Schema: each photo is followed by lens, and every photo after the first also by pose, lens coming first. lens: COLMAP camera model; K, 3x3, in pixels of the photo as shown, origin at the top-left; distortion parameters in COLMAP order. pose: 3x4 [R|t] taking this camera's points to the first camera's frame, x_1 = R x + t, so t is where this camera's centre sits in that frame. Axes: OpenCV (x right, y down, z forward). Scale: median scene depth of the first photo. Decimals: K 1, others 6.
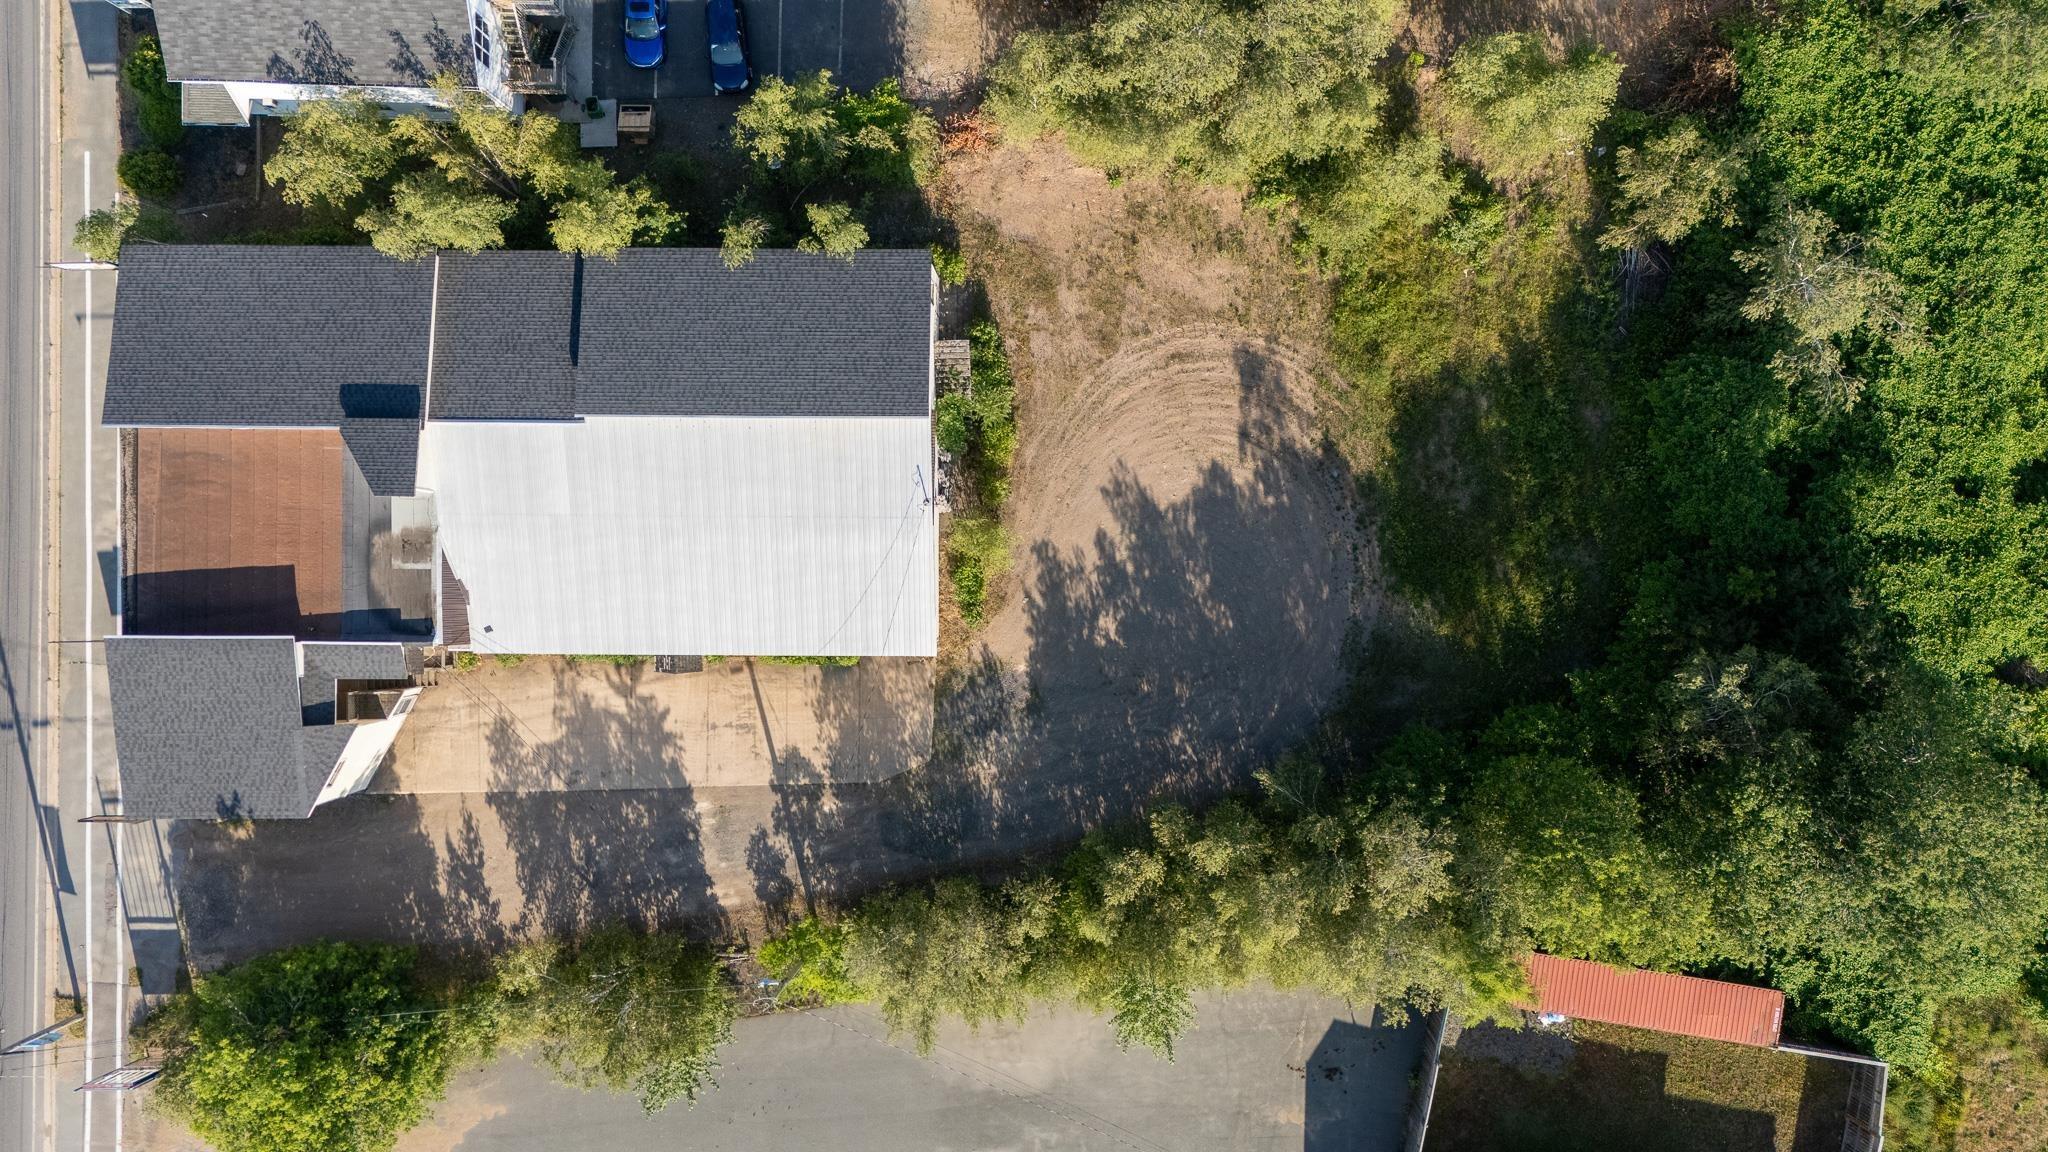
lens RADIAL K [[1506.1, 0, 1017.3], [0, 1506.1, 592.1], [0, 0, 1]] dist [0.084136, -0.055224]
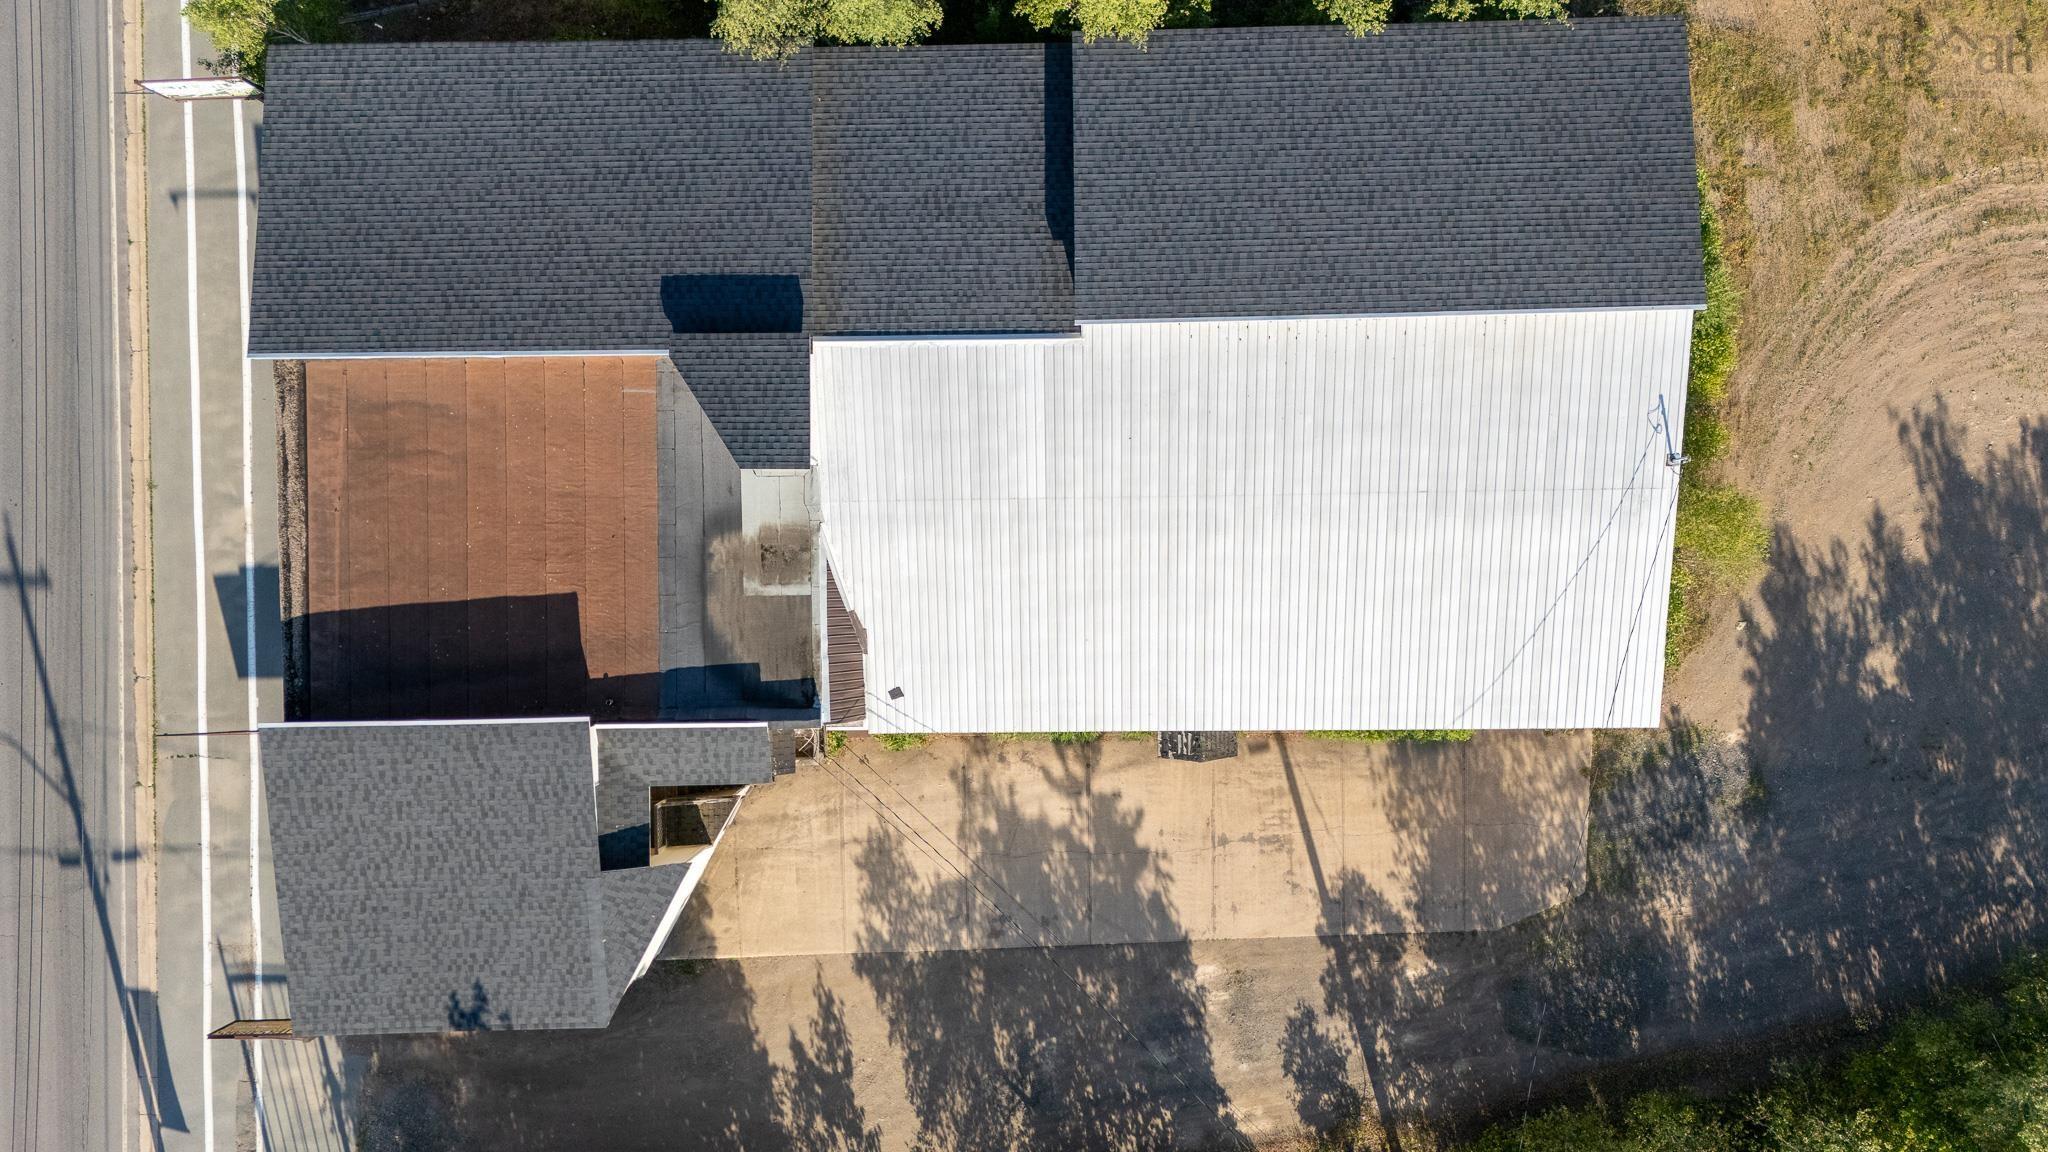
lens RADIAL K [[1506.1, 0, 1025.8], [0, 1506.1, 592.9], [0, 0, 1]] dist [0.084136, -0.055224]
pose [[0.999673, -0.020118, 0.015807, -0.290396], [0.020114, 0.999798, 0.000388, -0.013503], [-0.015812, -0.000070, 0.999875, 0.391397]]
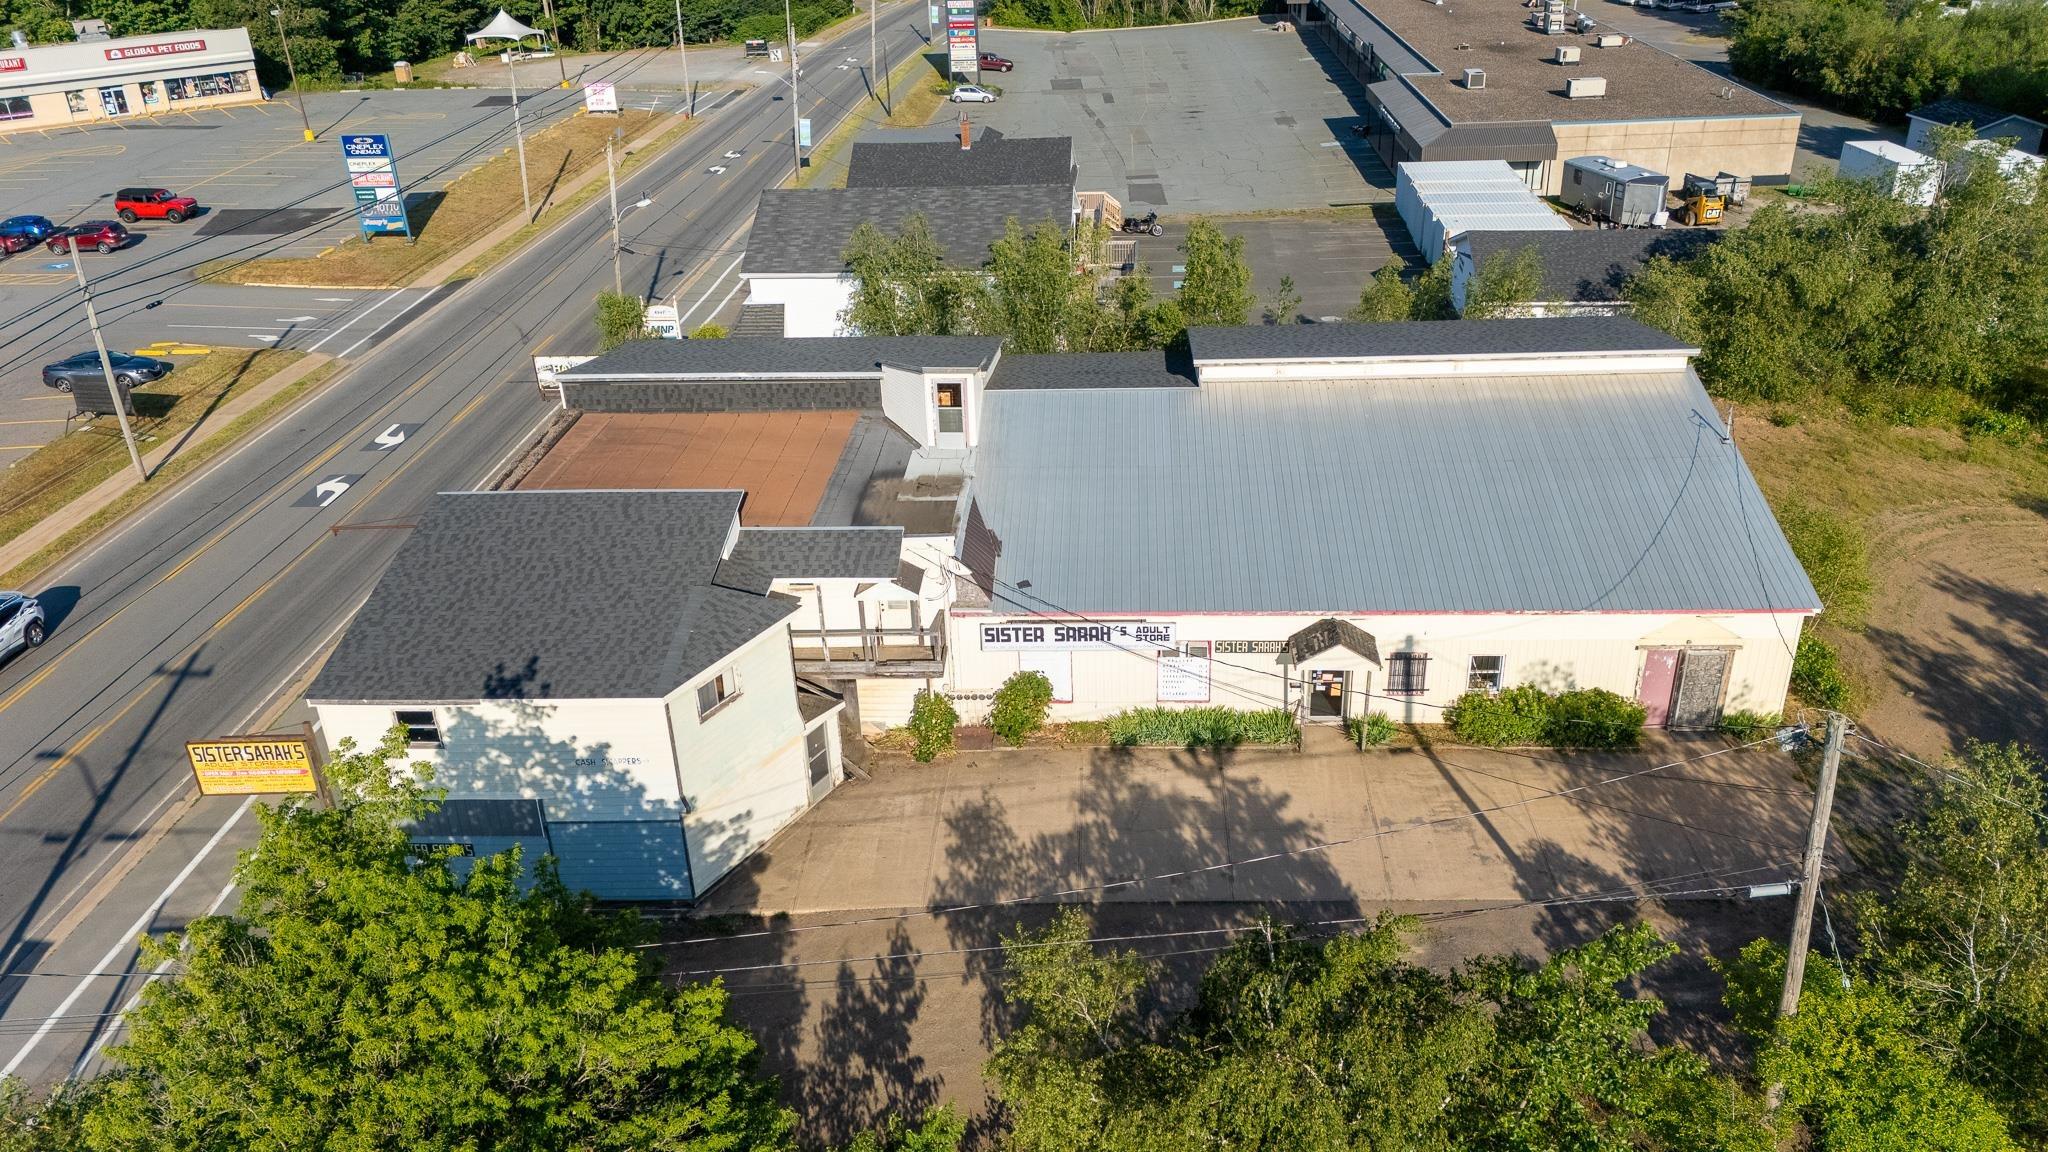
lens RADIAL K [[1506.1, 0, 1043.3], [0, 1506.1, 595.8], [0, 0, 1]] dist [0.084136, -0.055224]
pose [[0.999134, 0.023689, -0.034215, -0.303875], [-0.041201, 0.447377, -0.893396, 0.532542], [-0.005857, 0.894032, 0.447965, 0.701952]]
